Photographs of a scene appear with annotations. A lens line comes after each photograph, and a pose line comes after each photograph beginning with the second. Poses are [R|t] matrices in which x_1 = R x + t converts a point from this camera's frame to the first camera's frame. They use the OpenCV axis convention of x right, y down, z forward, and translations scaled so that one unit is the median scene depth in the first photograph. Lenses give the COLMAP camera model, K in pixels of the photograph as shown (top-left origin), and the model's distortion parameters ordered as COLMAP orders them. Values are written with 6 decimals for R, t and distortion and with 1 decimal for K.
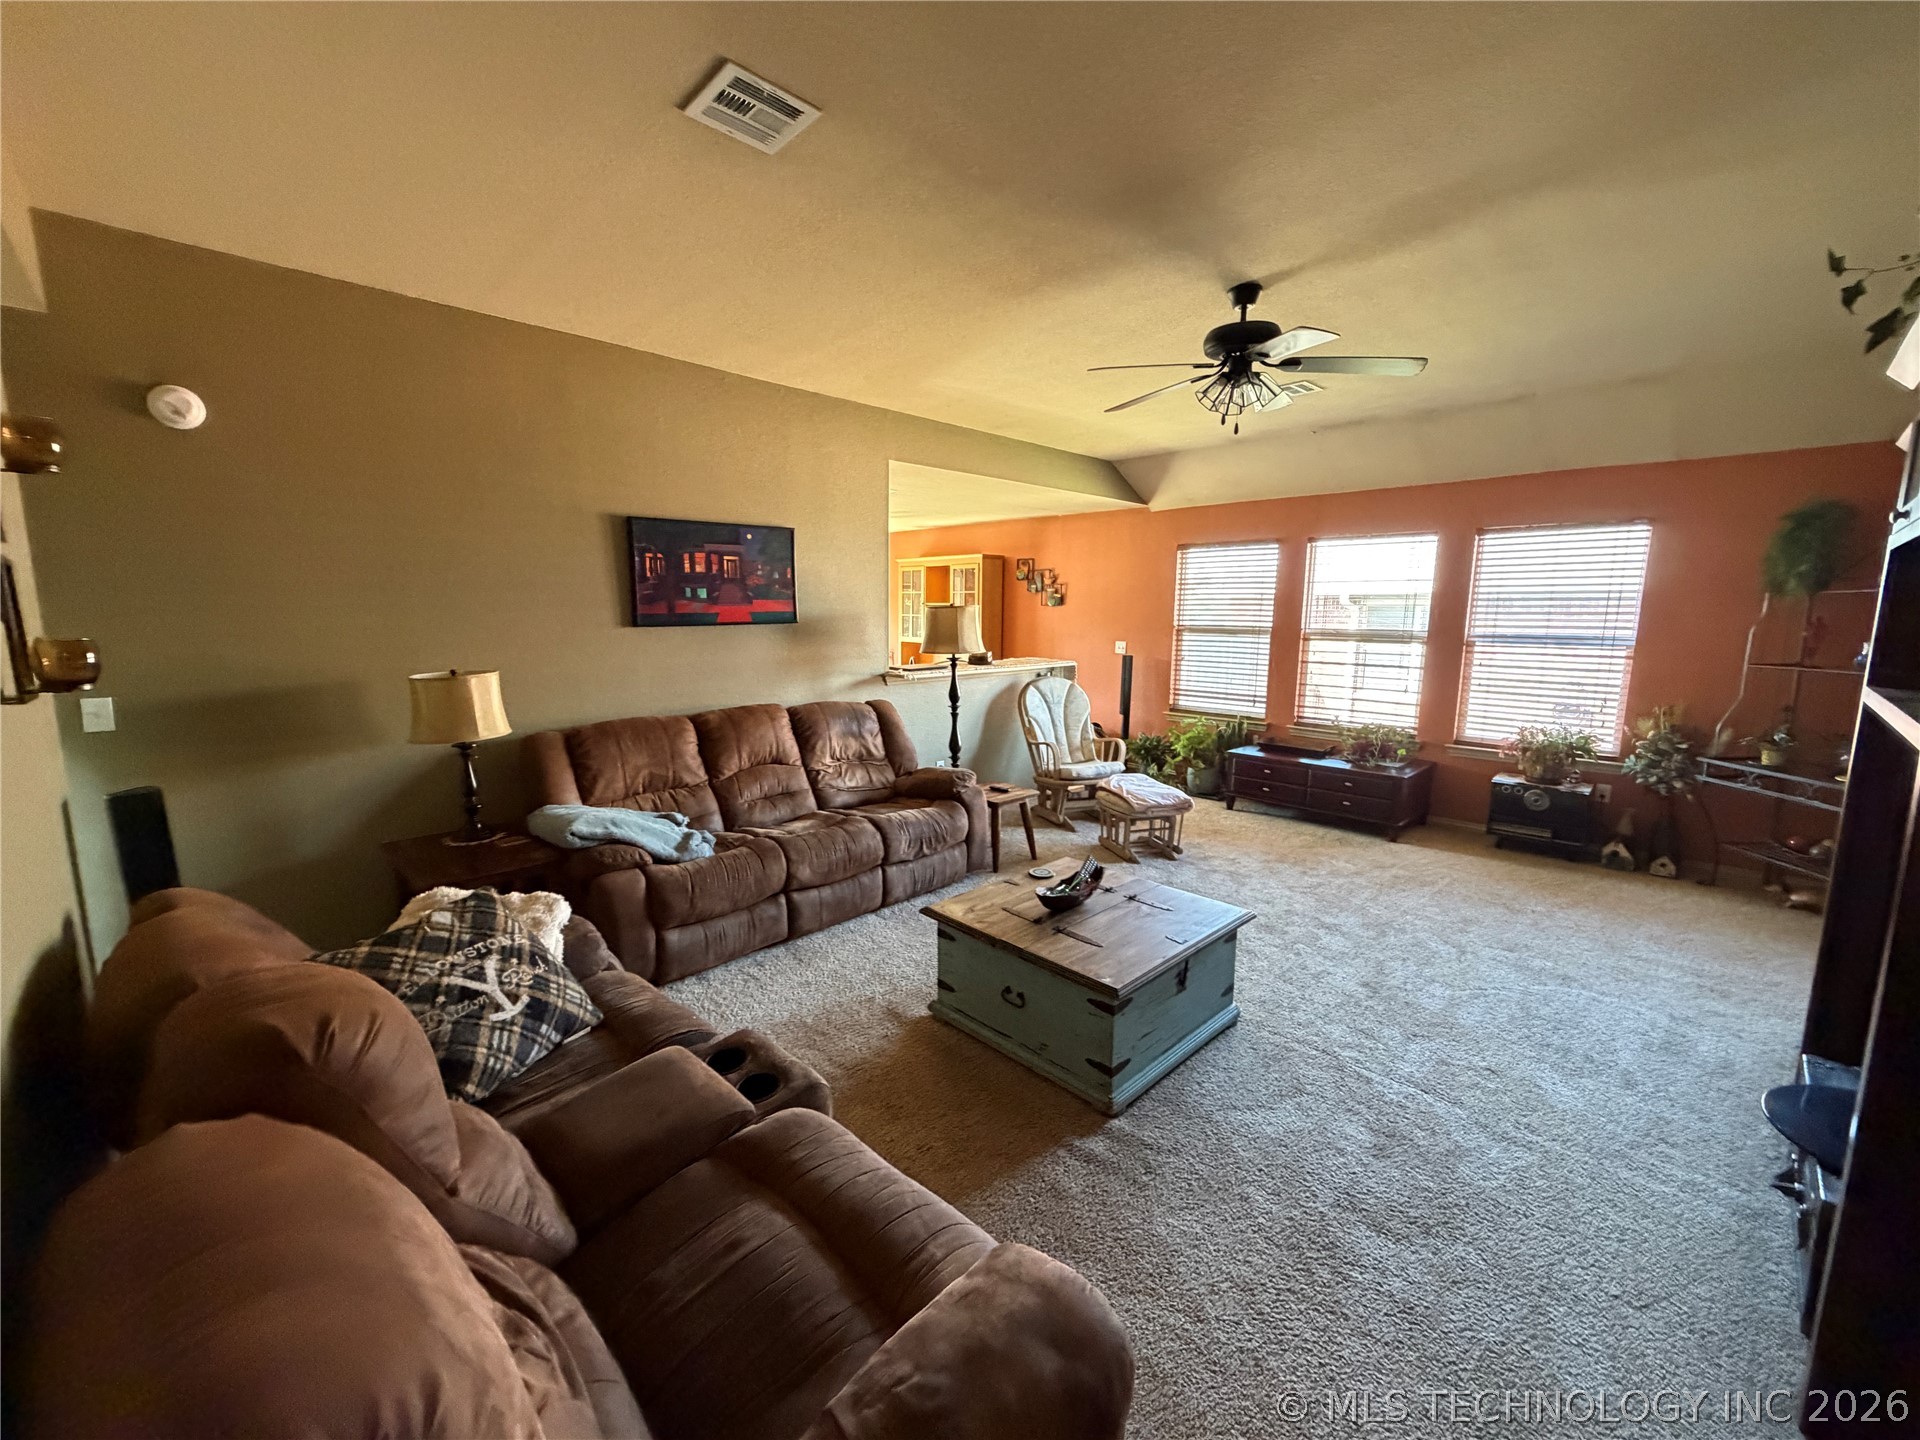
lens RADIAL K [[765.9, 0, 954.6], [0, 765.9, 723.9], [0, 0, 1]] dist [0.002968, -0.000146]
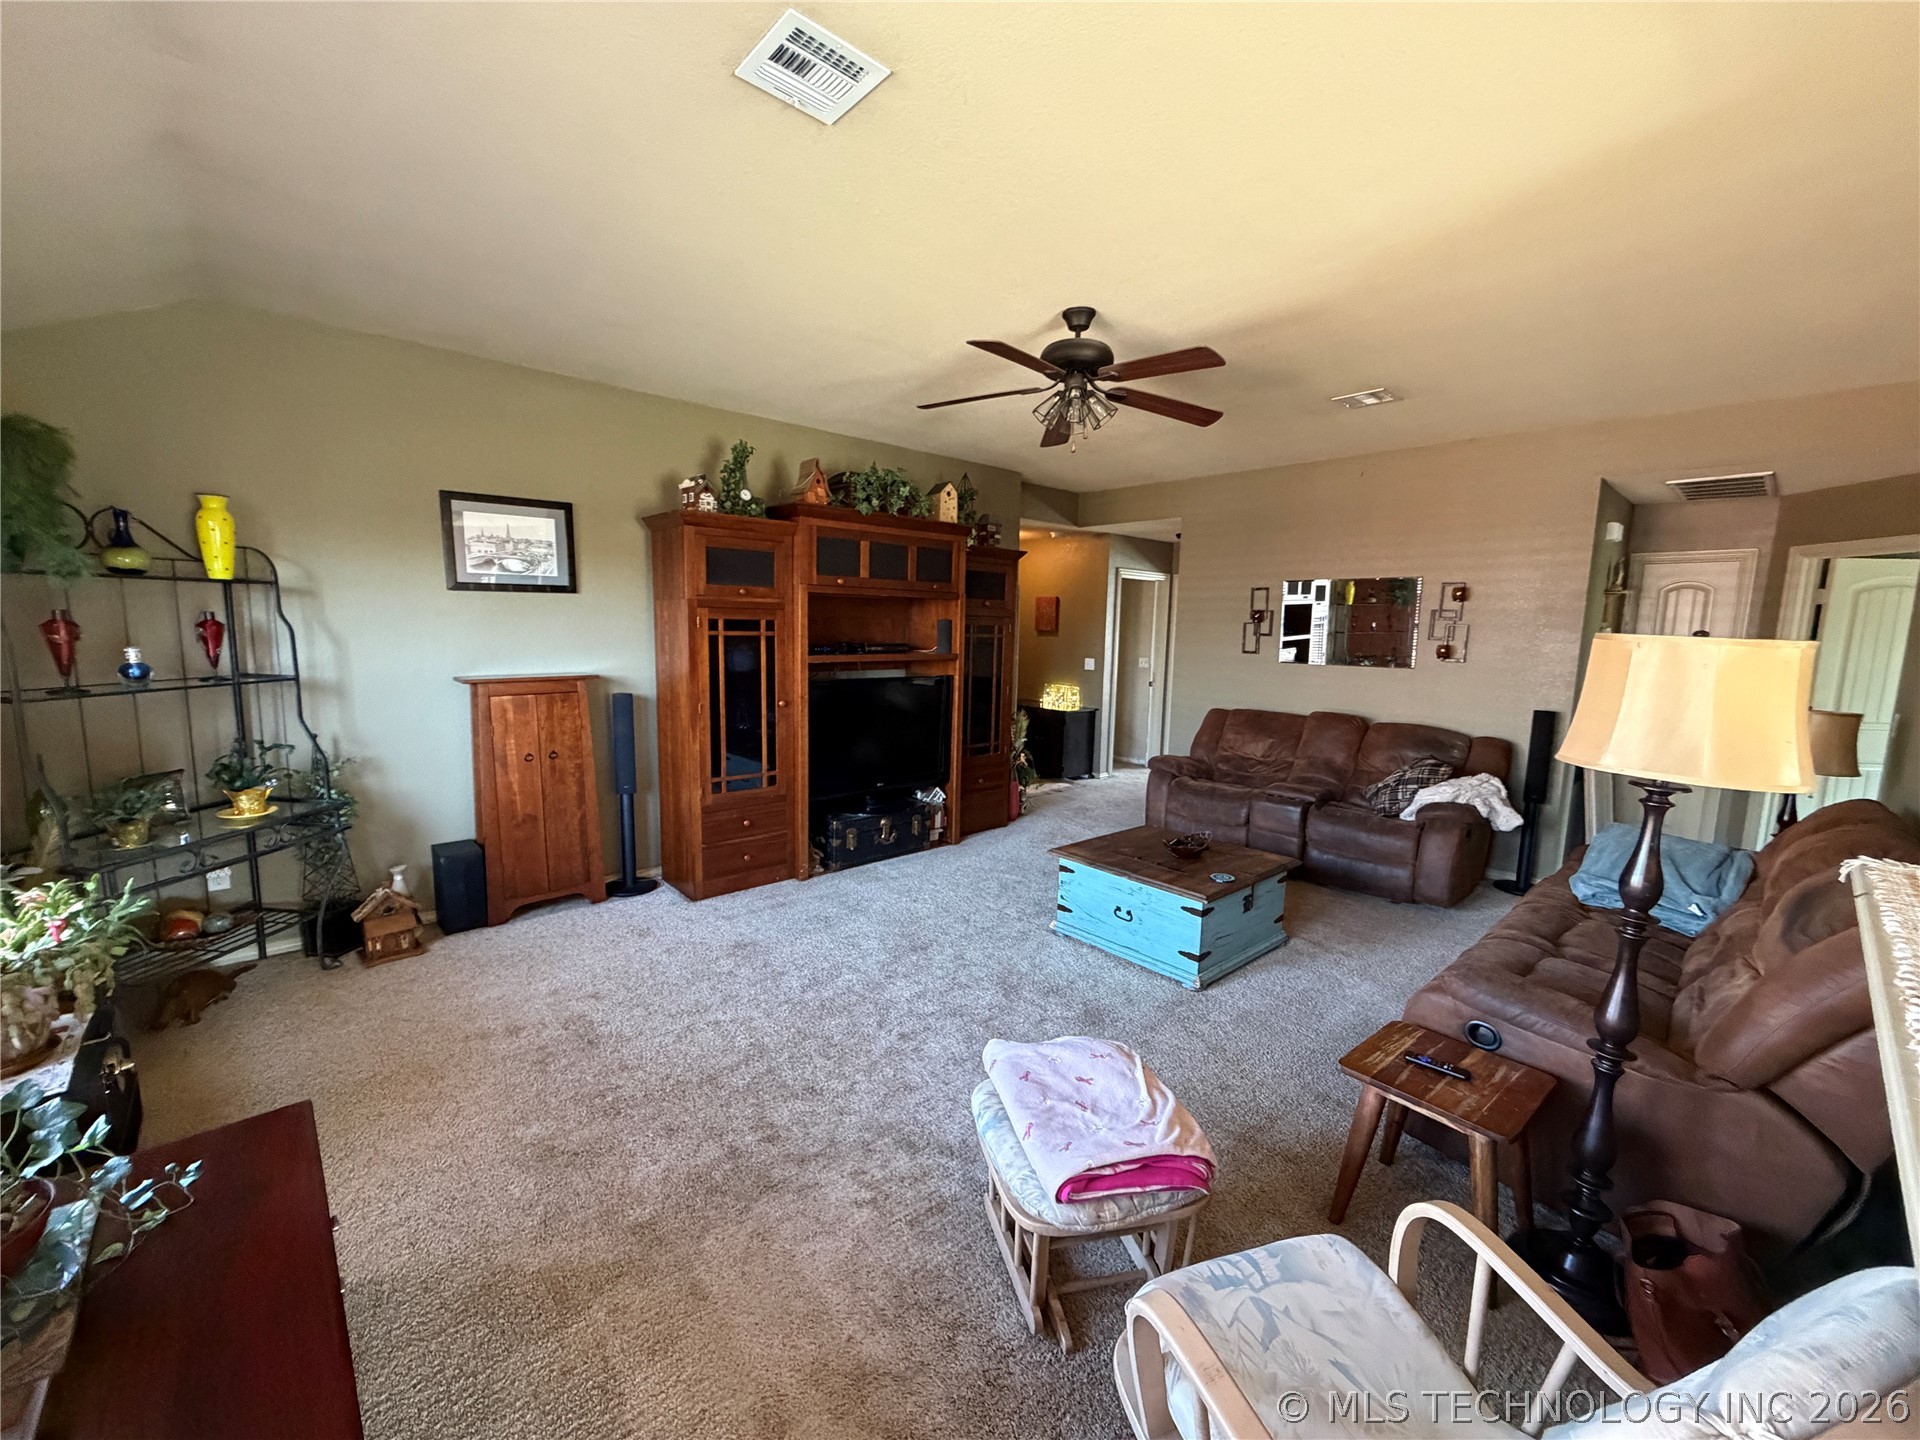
lens RADIAL K [[765.9, 0, 955.9], [0, 765.9, 718.8], [0, 0, 1]] dist [0.002968, -0.000146]
pose [[-0.998878, -0.032472, 0.034459, 0.317297], [-0.021843, 0.961738, 0.273099, -0.208984], [-0.042008, 0.272040, -0.961369, 1.365579]]
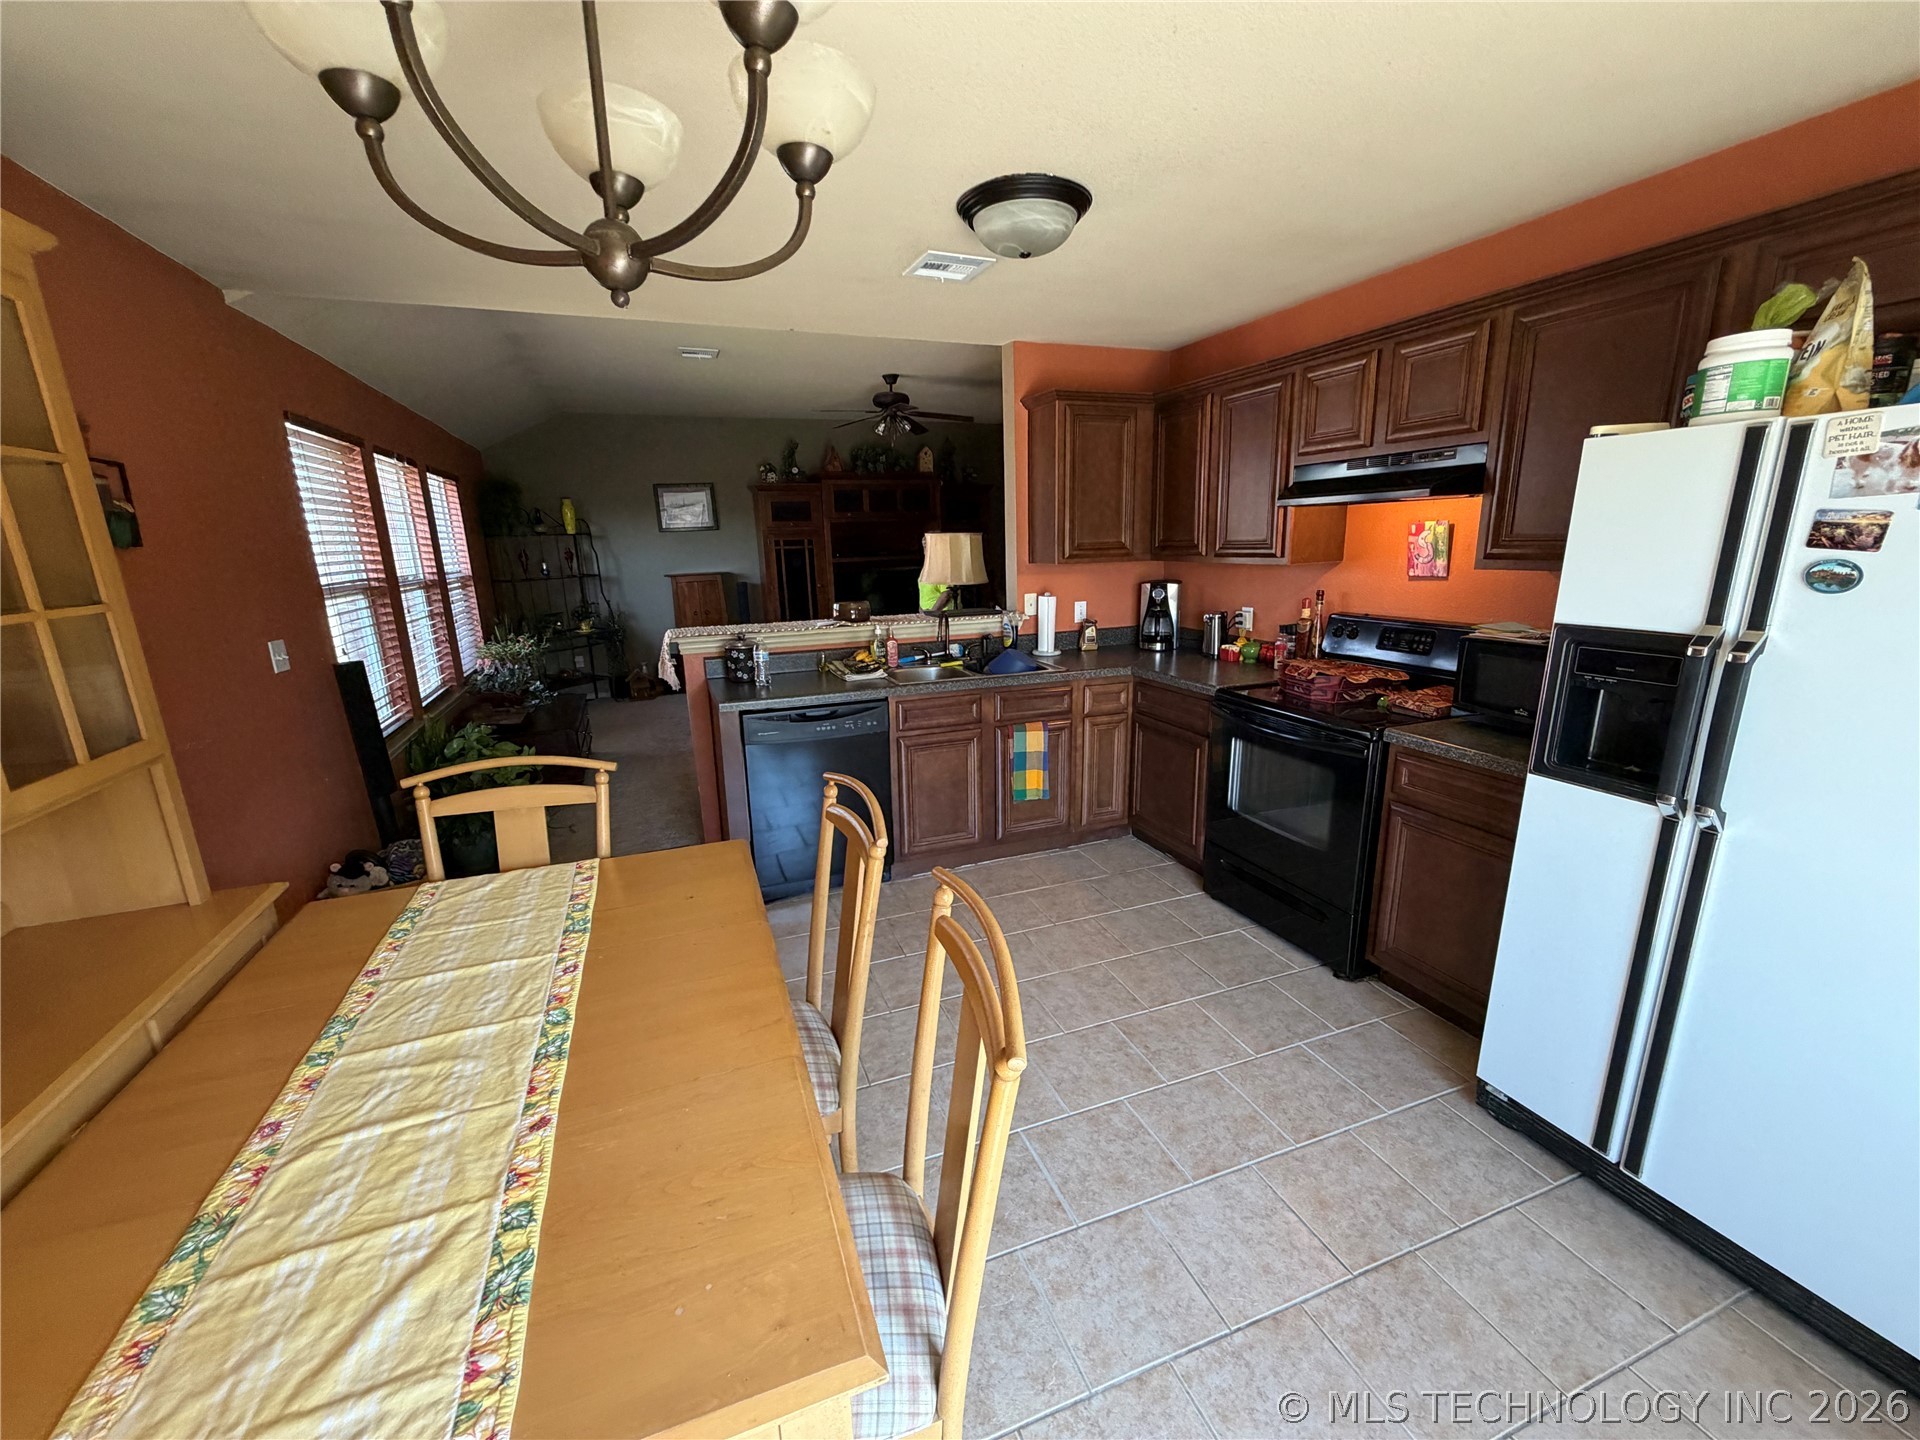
lens RADIAL K [[765.9, 0, 955.6], [0, 765.9, 718.7], [0, 0, 1]] dist [0.002968, -0.000146]
pose [[-0.923675, -0.070334, 0.376667, -0.380834], [0.079223, 0.926716, 0.367315, -0.294751], [-0.374899, 0.369120, -0.850412, 1.914880]]
